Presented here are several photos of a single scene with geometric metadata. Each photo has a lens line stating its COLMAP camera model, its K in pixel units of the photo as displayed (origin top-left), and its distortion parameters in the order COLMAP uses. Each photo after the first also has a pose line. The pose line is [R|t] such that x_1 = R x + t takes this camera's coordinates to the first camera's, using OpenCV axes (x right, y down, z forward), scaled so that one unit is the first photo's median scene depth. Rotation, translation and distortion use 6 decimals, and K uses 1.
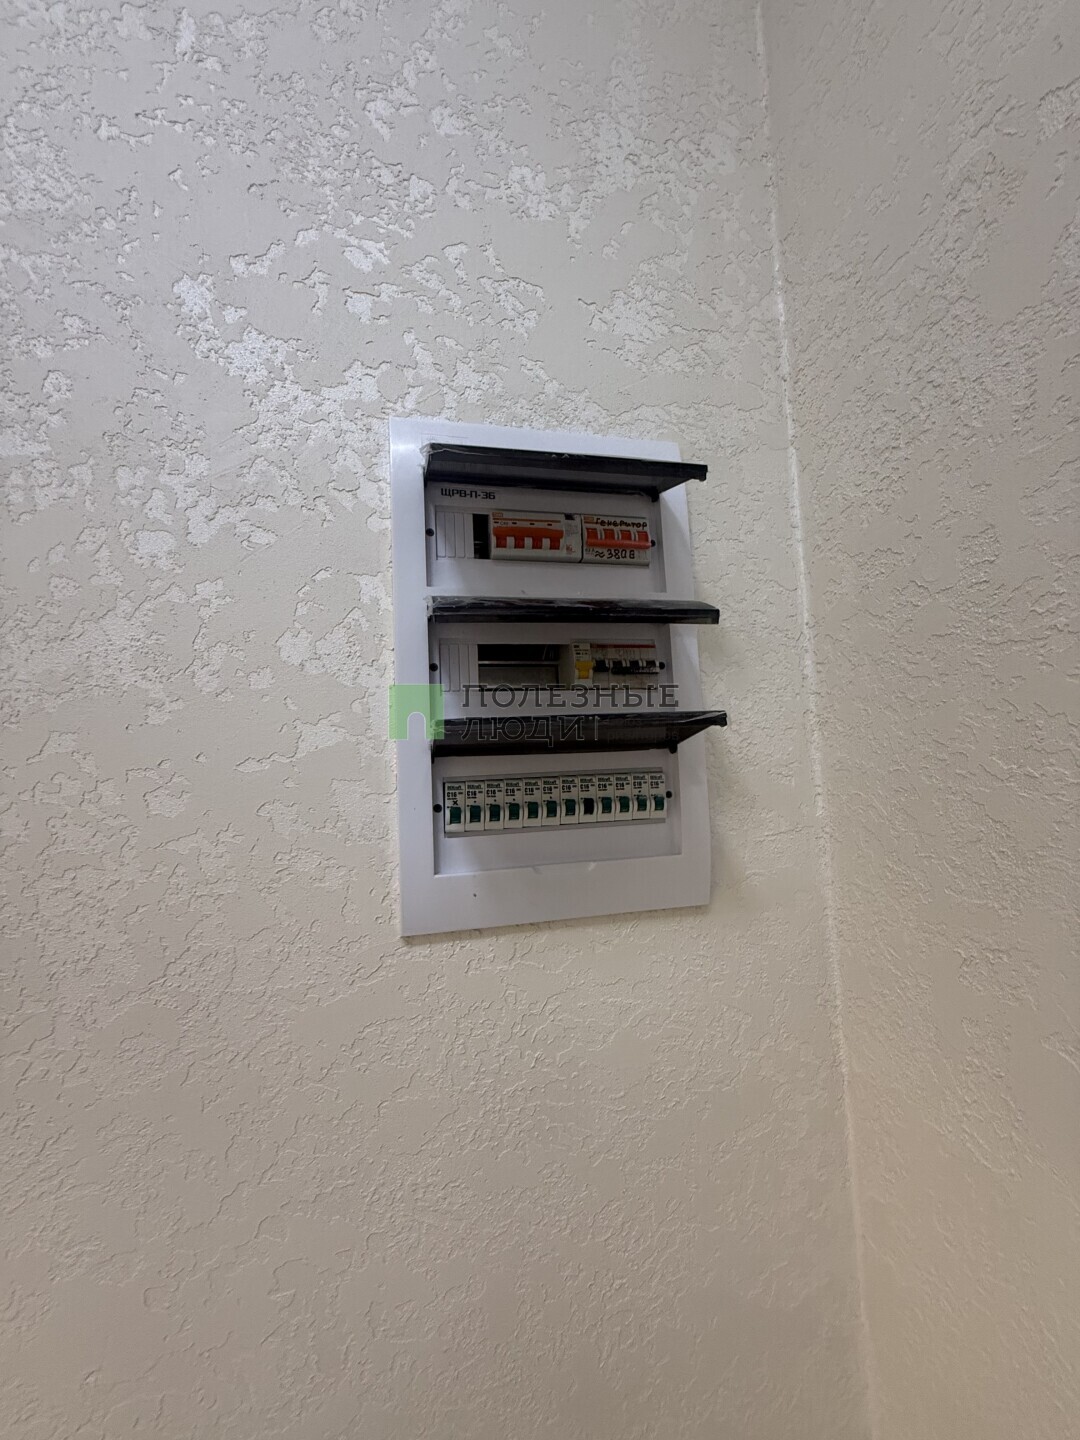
lens RADIAL K [[576.6, 0, 540.1], [0, 576.6, 716.5], [0, 0, 1]] dist [0.001222, -0.000015]
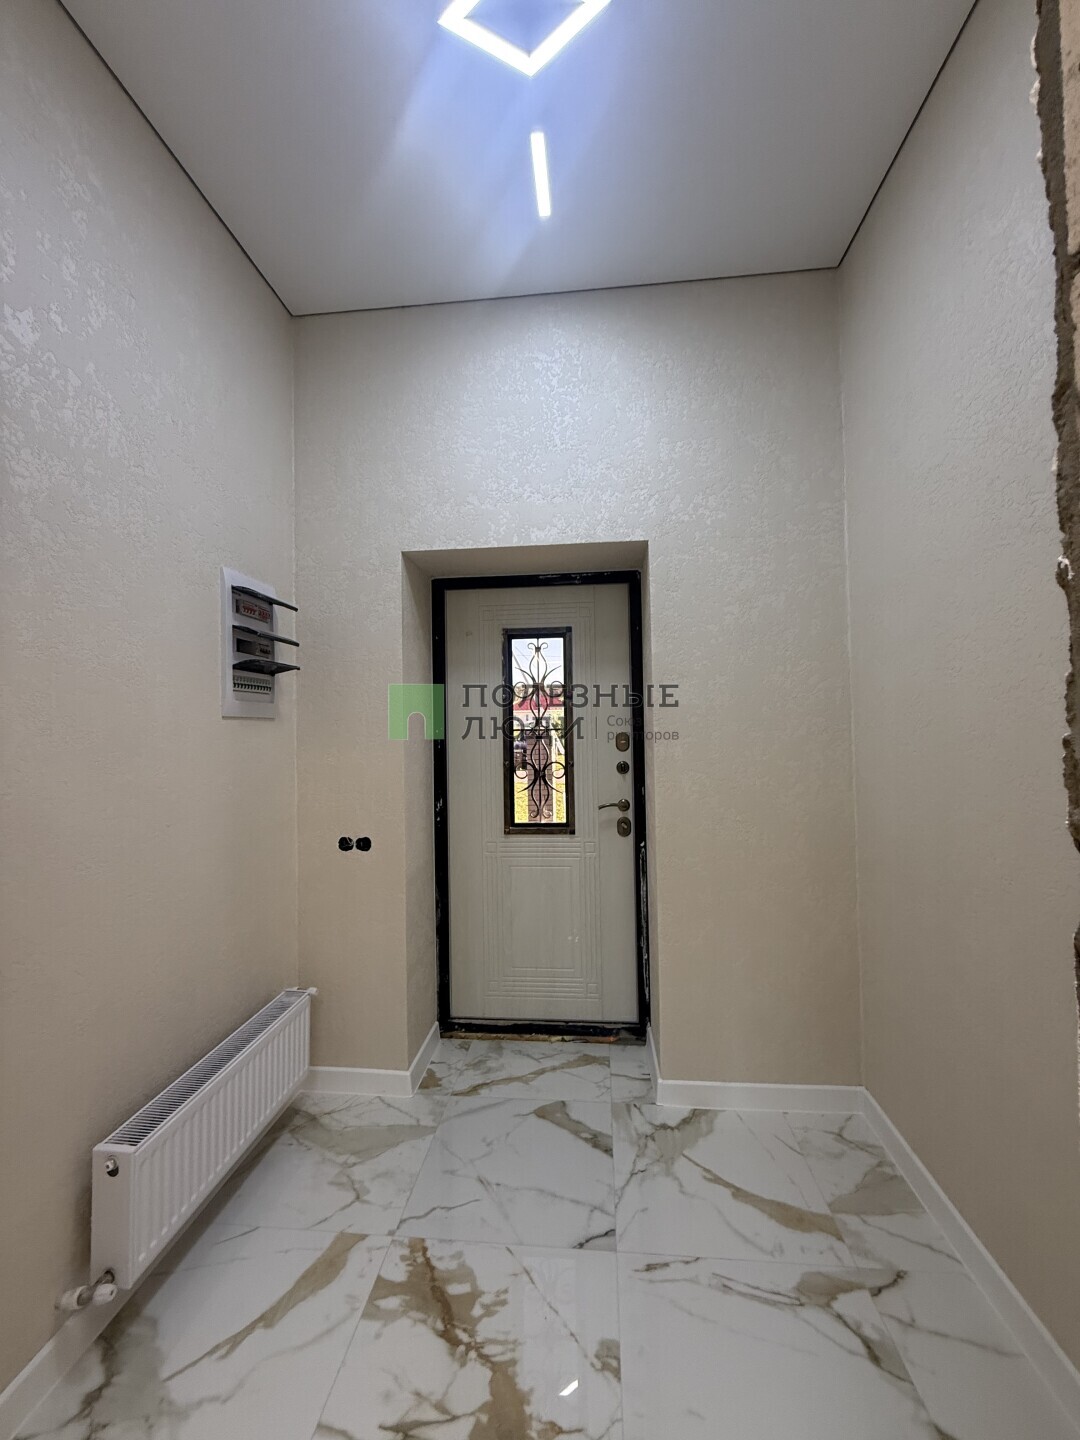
lens RADIAL K [[576.6, 0, 540.1], [0, 576.6, 716.5], [0, 0, 1]] dist [0.001222, -0.000015]
pose [[0.322567, 0.060466, 0.944613, -2.744667], [-0.076504, 0.996358, -0.037654, 0.333997], [-0.943450, -0.060121, 0.326018, -1.872334]]
